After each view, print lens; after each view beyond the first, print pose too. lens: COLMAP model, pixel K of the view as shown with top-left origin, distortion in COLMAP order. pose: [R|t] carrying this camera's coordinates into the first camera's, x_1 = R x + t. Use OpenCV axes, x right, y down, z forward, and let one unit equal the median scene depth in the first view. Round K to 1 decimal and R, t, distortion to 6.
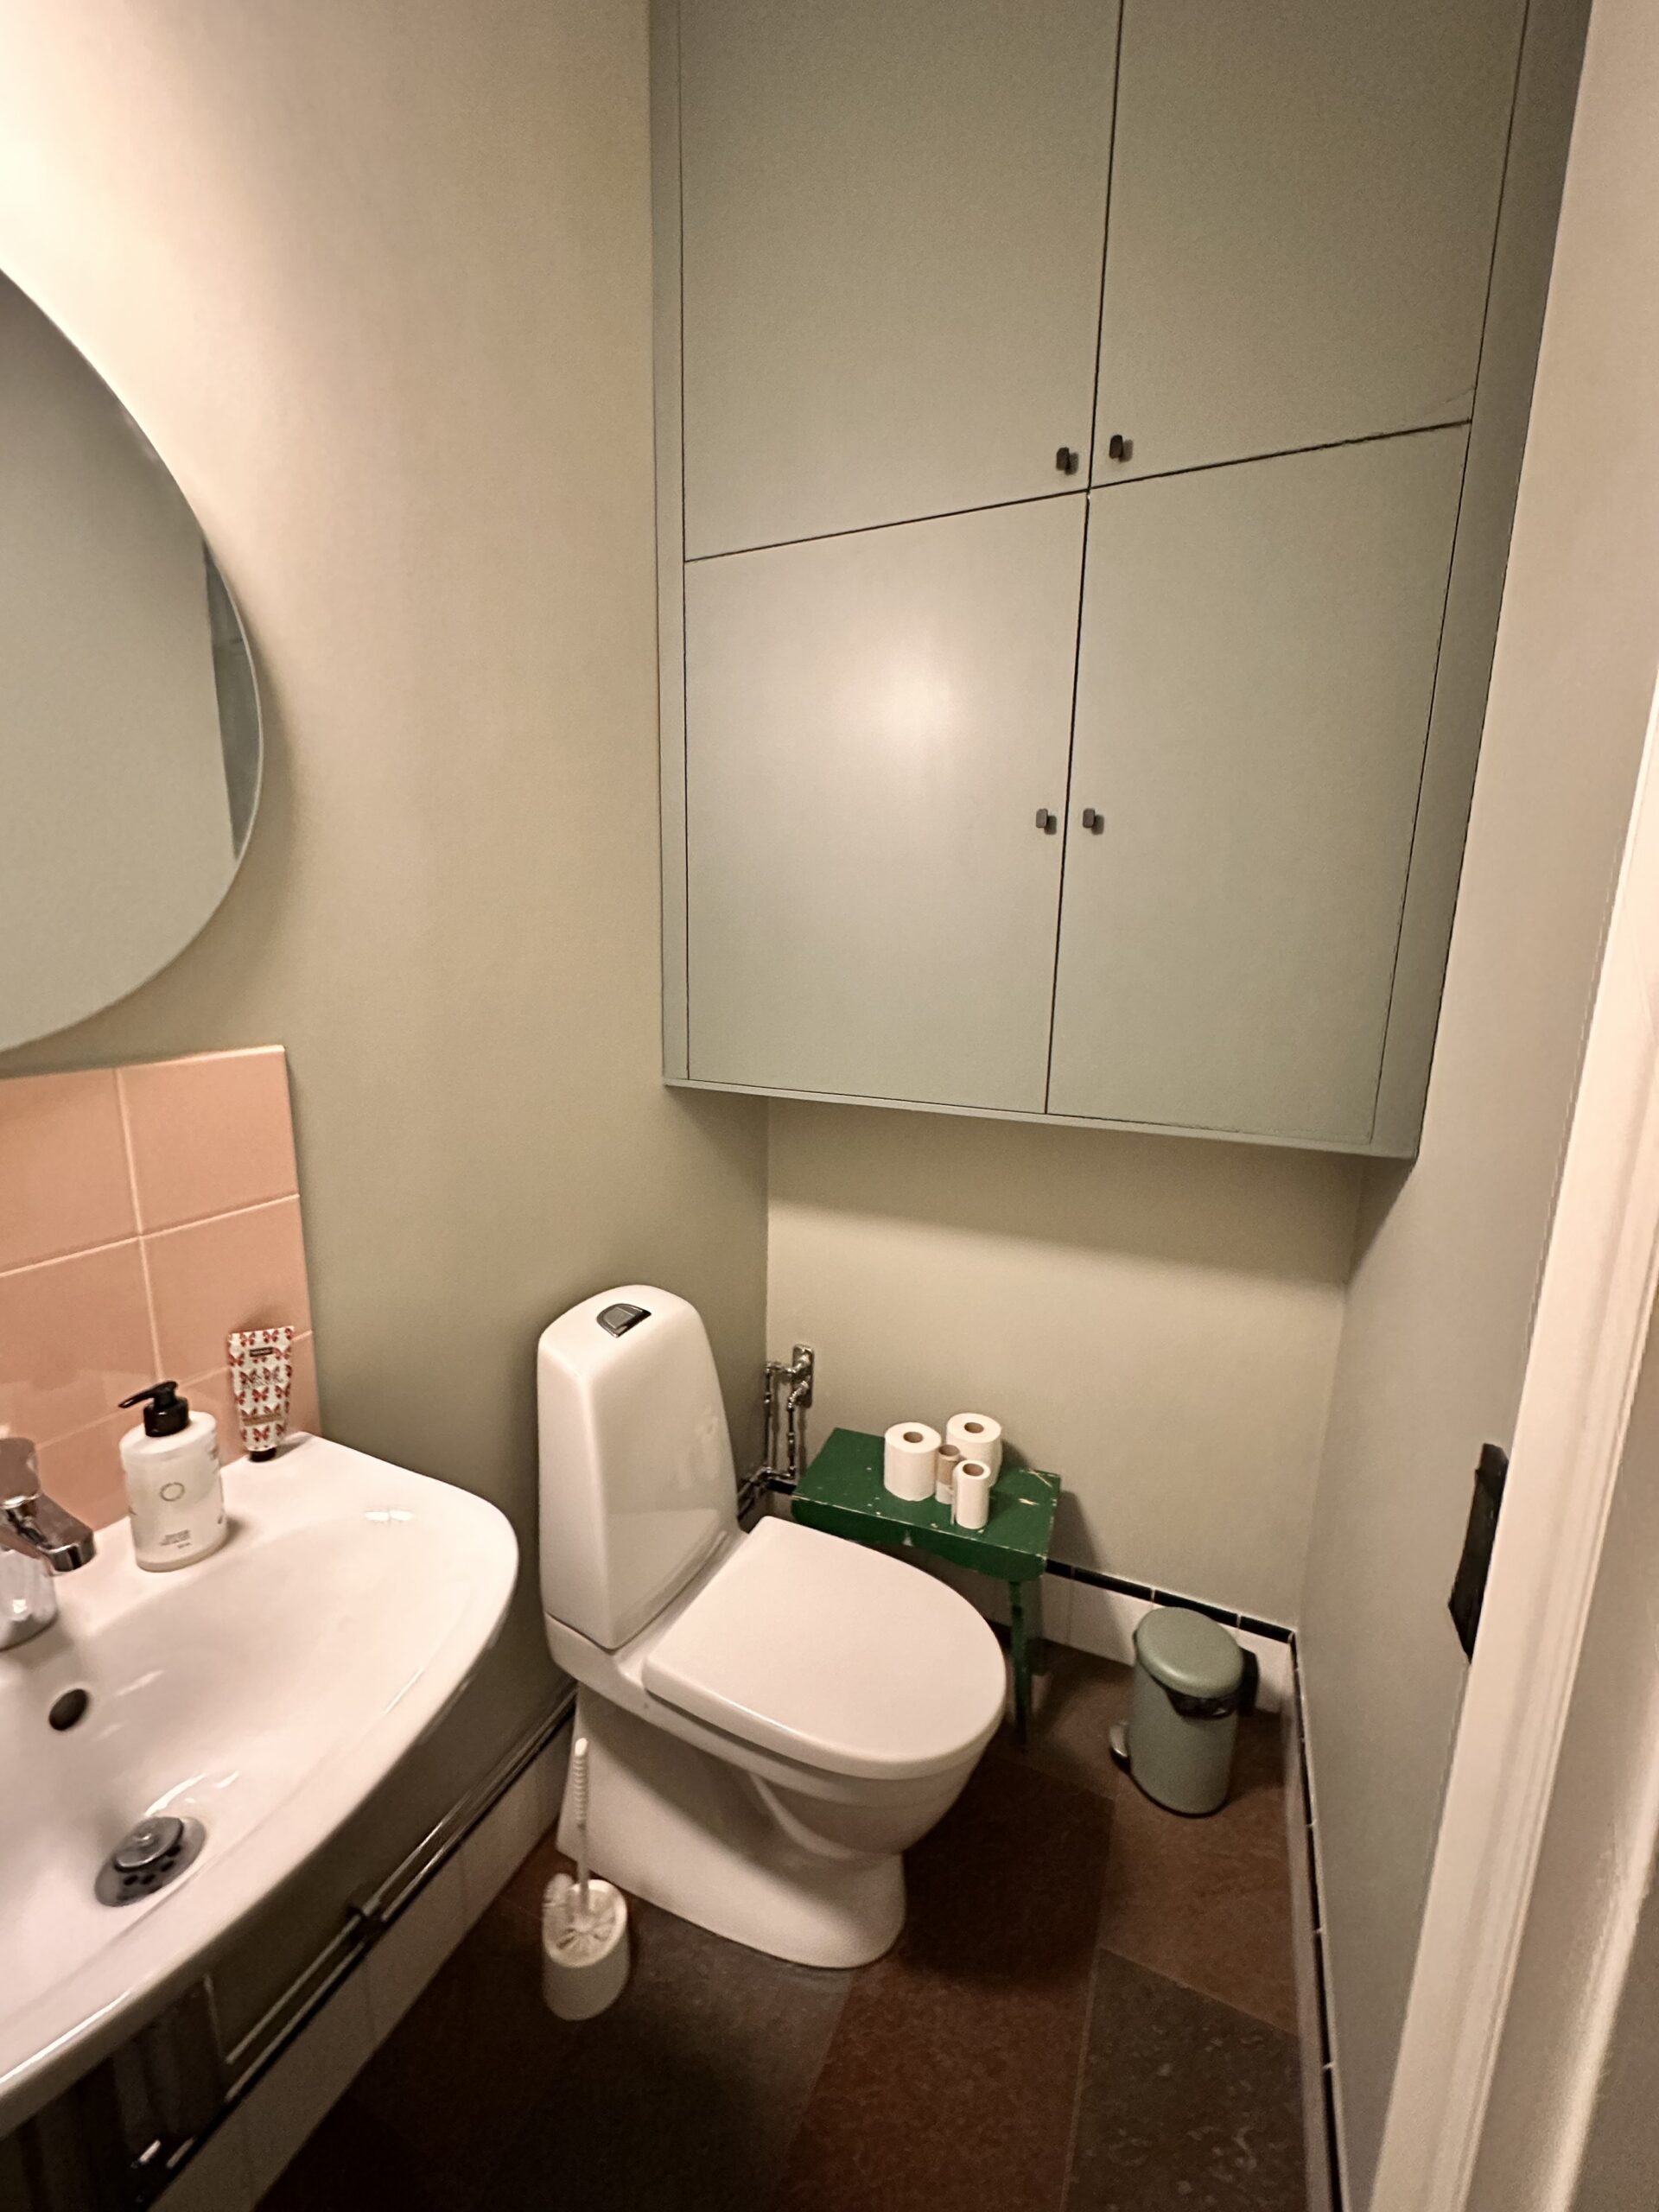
lens RADIAL K [[882.6, 0, 829.4], [0, 882.6, 1108.9], [0, 0, 1]] dist [-0.003931, 0.000938]
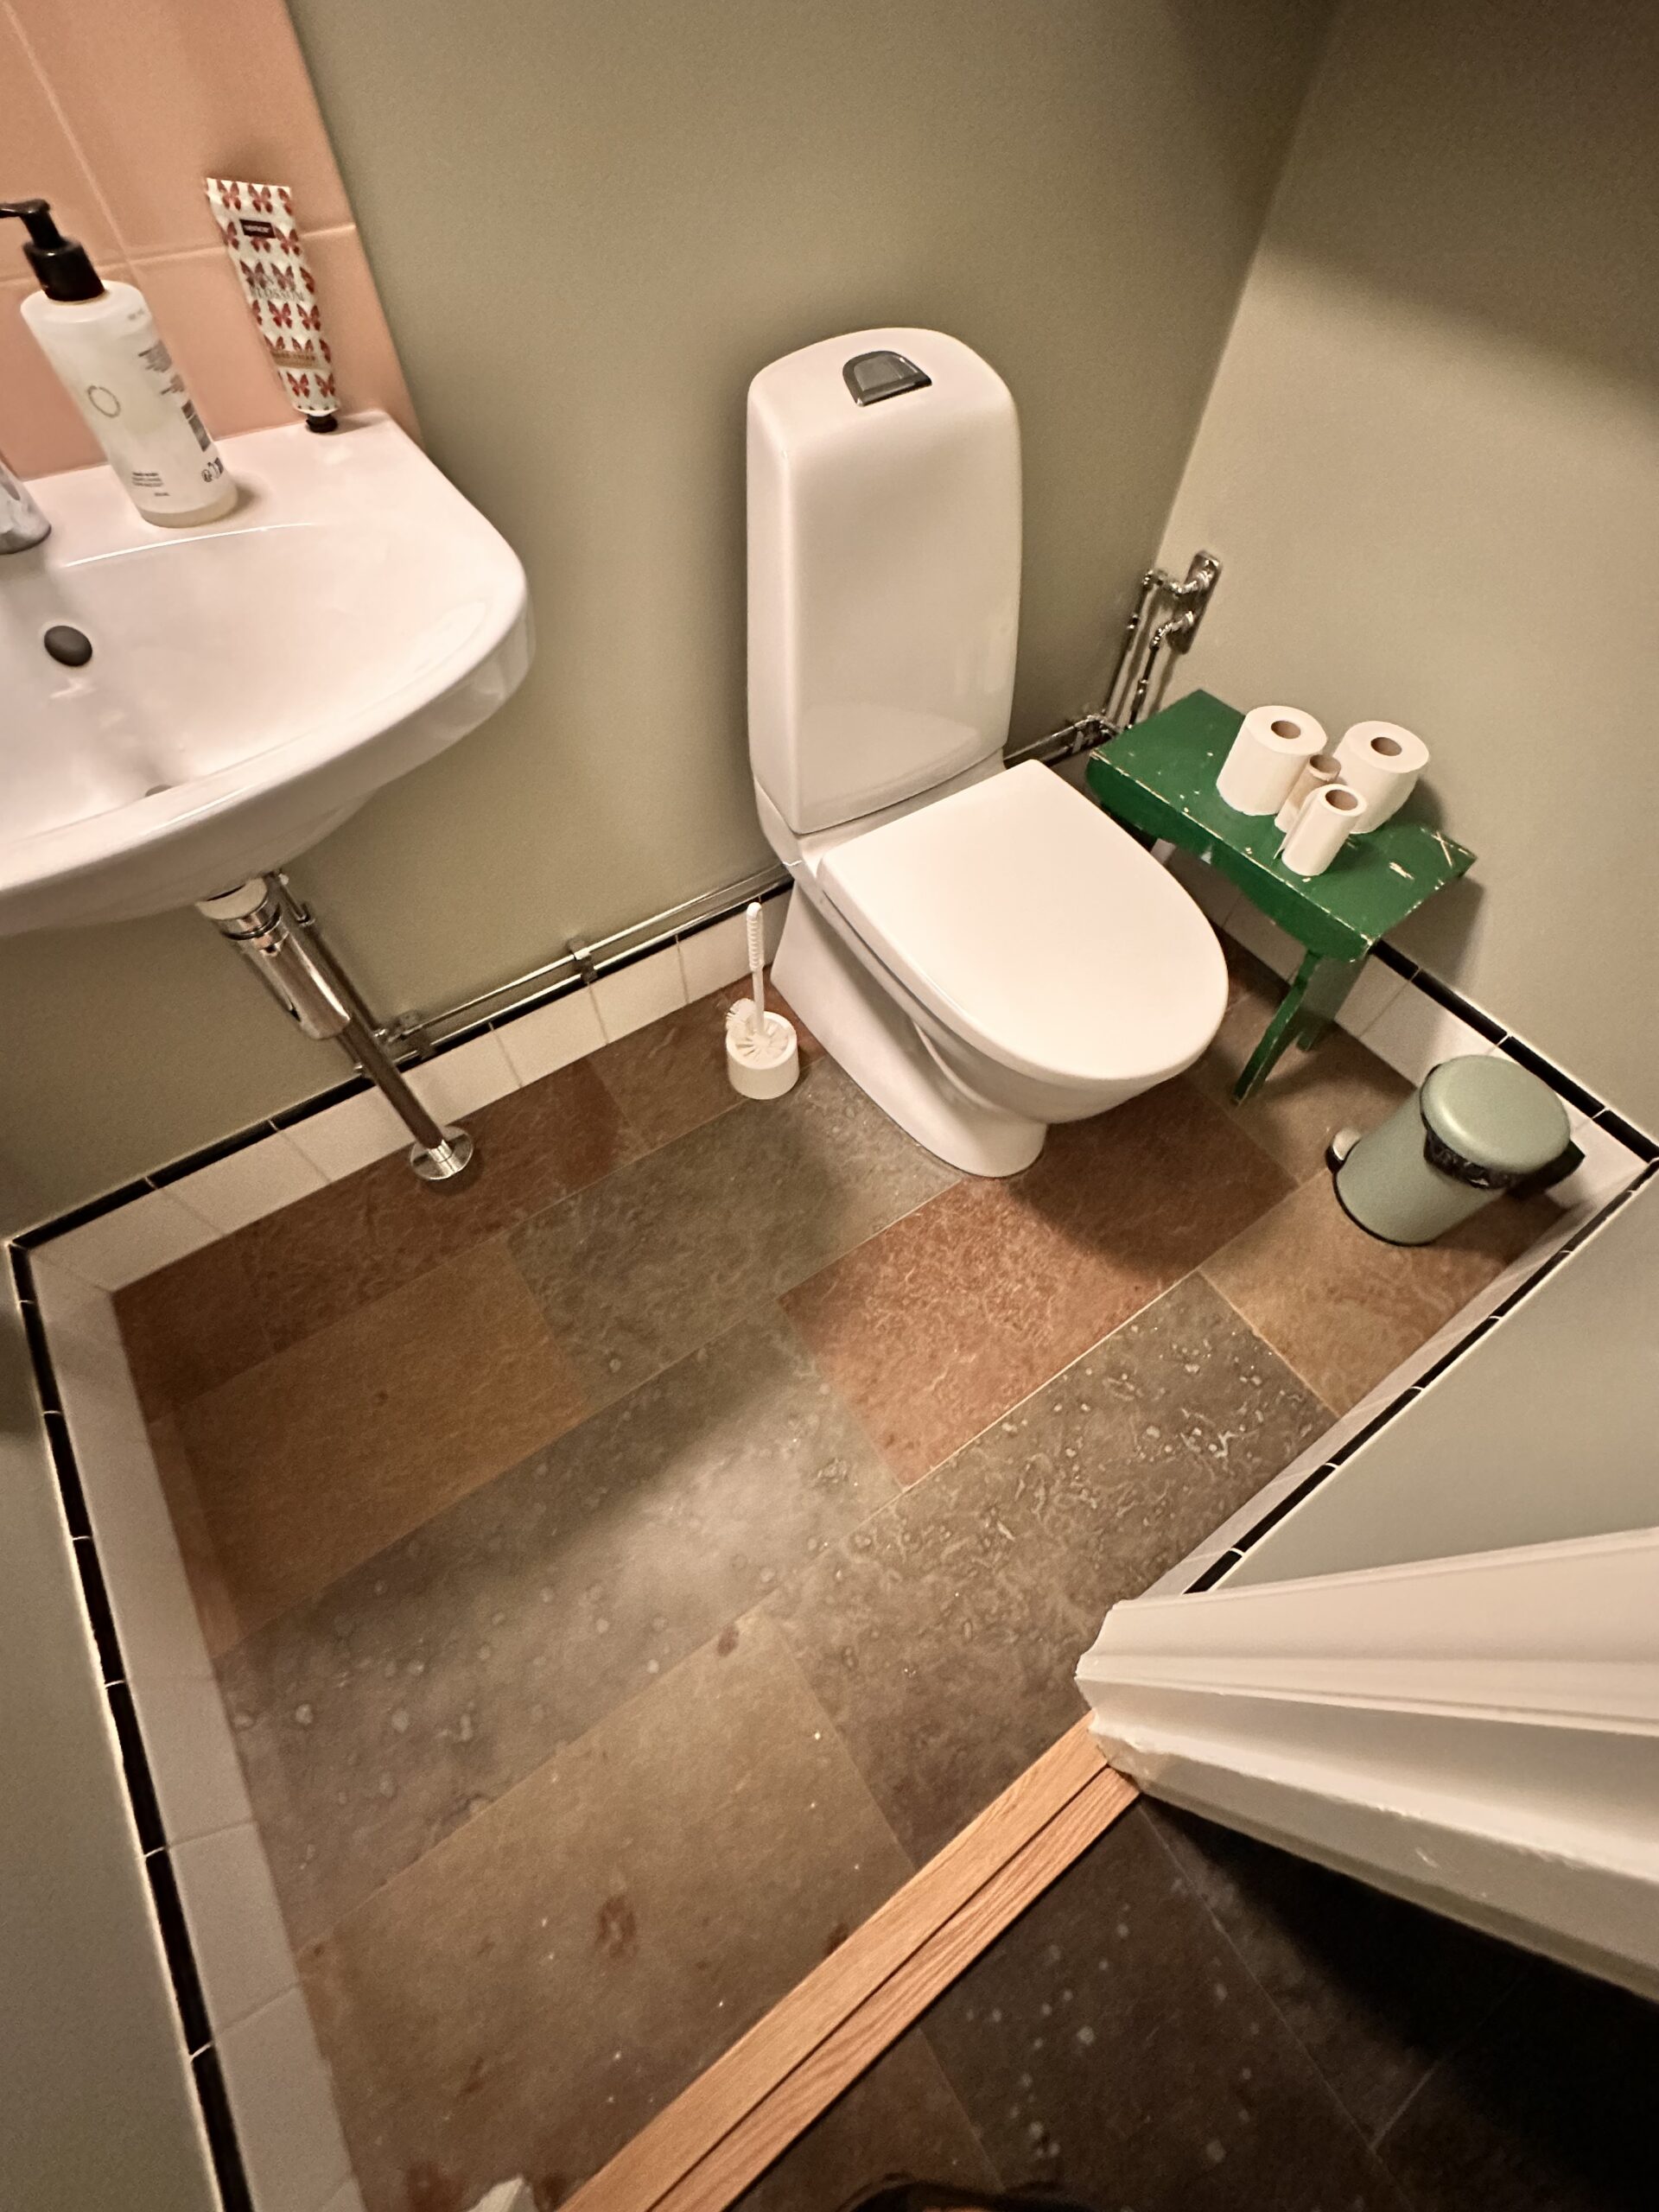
lens RADIAL K [[882.6, 0, 829.4], [0, 882.6, 1108.9], [0, 0, 1]] dist [-0.003931, 0.000938]
pose [[0.855897, 0.440433, -0.271035, 0.118502], [-0.104983, 0.661161, 0.742863, 0.103334], [0.506379, -0.607359, 0.612123, 0.238170]]
